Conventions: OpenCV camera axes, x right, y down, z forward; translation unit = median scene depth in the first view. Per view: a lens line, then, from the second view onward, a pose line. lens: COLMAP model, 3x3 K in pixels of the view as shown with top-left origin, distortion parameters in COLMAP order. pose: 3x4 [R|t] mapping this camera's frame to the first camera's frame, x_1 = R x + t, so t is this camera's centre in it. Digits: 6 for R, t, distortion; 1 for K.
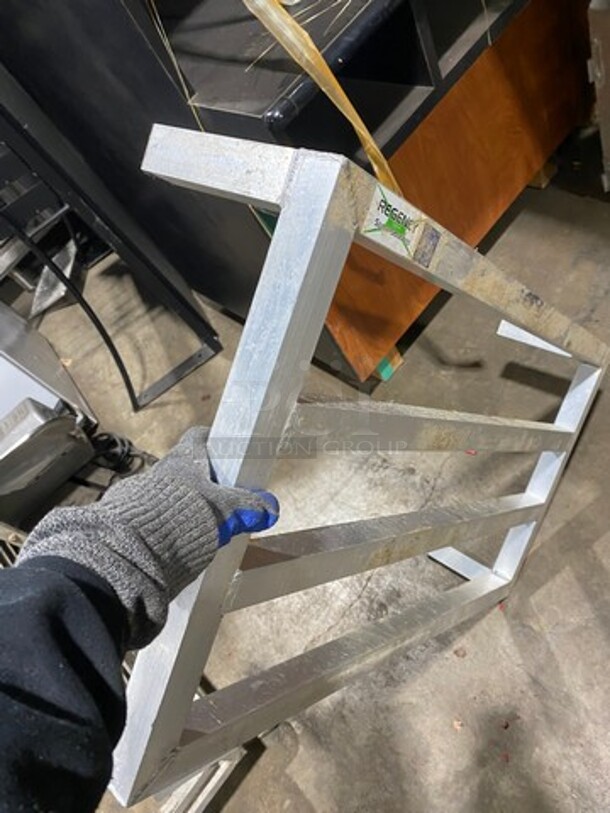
lens RADIAL K [[608.9, 0, 305.0], [0, 608.9, 406.5], [0, 0, 1]] dist [0.068838, -0.058776]
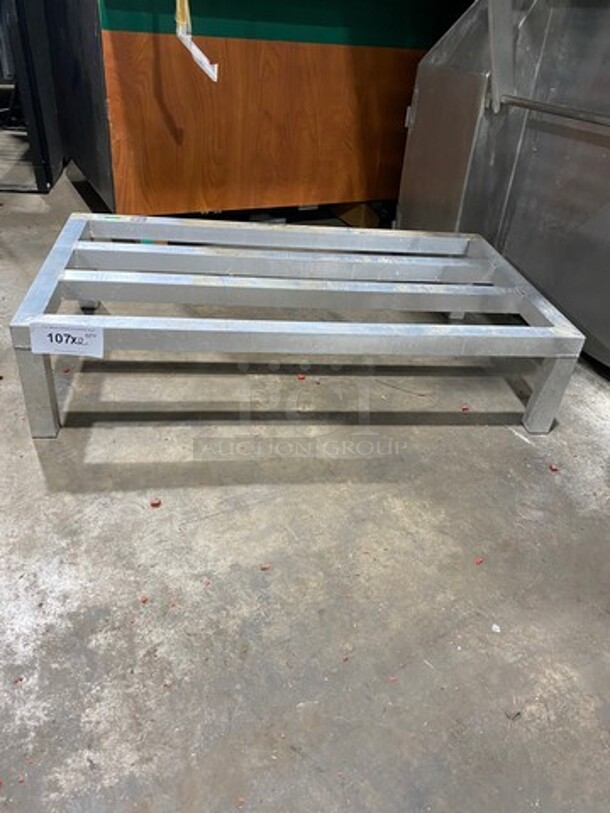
lens RADIAL K [[618.5, 0, 305.0], [0, 618.5, 406.5], [0, 0, 1]] dist [0.019605, -0.008542]
pose [[0.822973, 0.566705, 0.039504, 0.562089], [-0.523797, 0.783901, -0.333371, 0.449015], [-0.219890, 0.253663, 0.941968, 0.000557]]
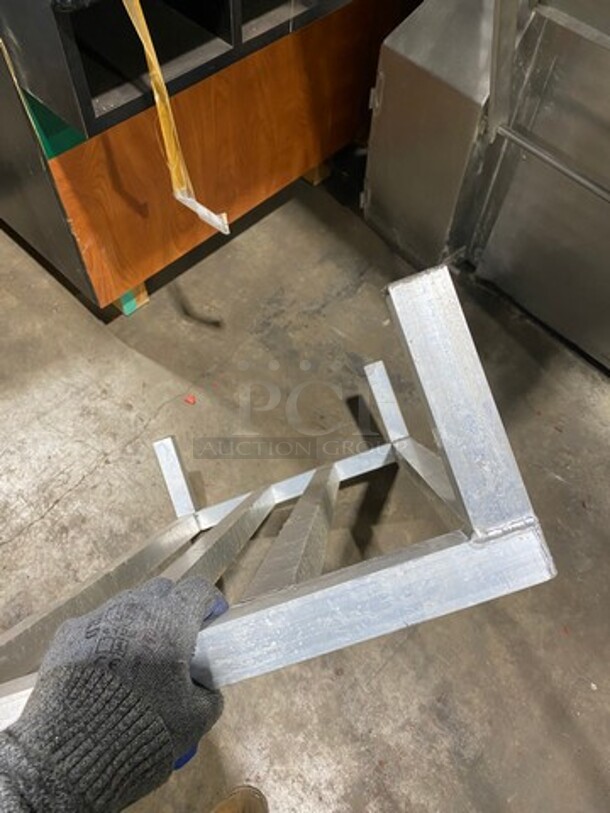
lens RADIAL K [[618.5, 0, 305.0], [0, 618.5, 406.5], [0, 0, 1]] dist [0.019605, -0.008542]
pose [[0.886496, 0.223061, 0.405424, 0.017605], [-0.250285, 0.968061, 0.014652, 0.016795], [-0.389207, -0.114460, 0.914011, -0.050703]]
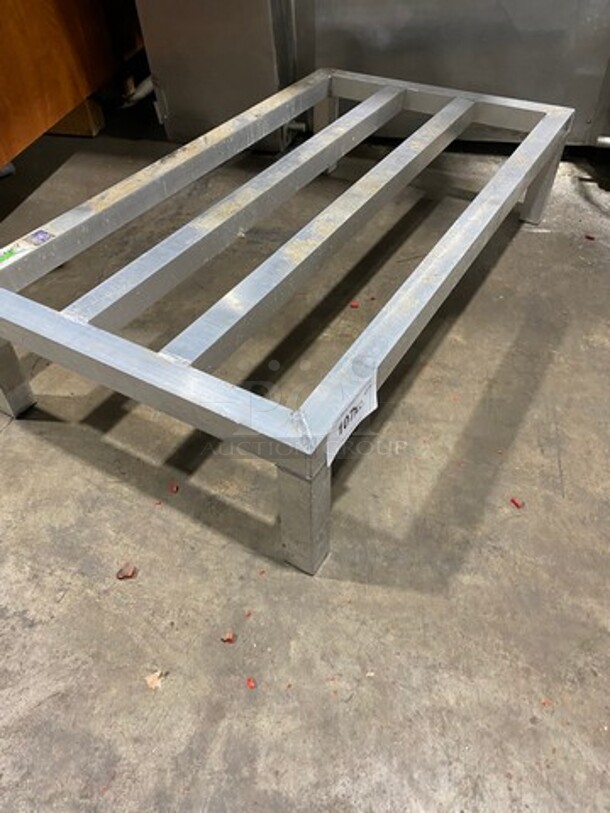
lens RADIAL K [[626.5, 0, 305.0], [0, 626.5, 406.5], [0, 0, 1]] dist [-0.004273, -0.010779]
pose [[0.763994, -0.072747, 0.641109, 0.014208], [0.278307, 0.933594, -0.225716, 0.384572], [-0.582115, 0.350871, 0.733506, 0.377009]]
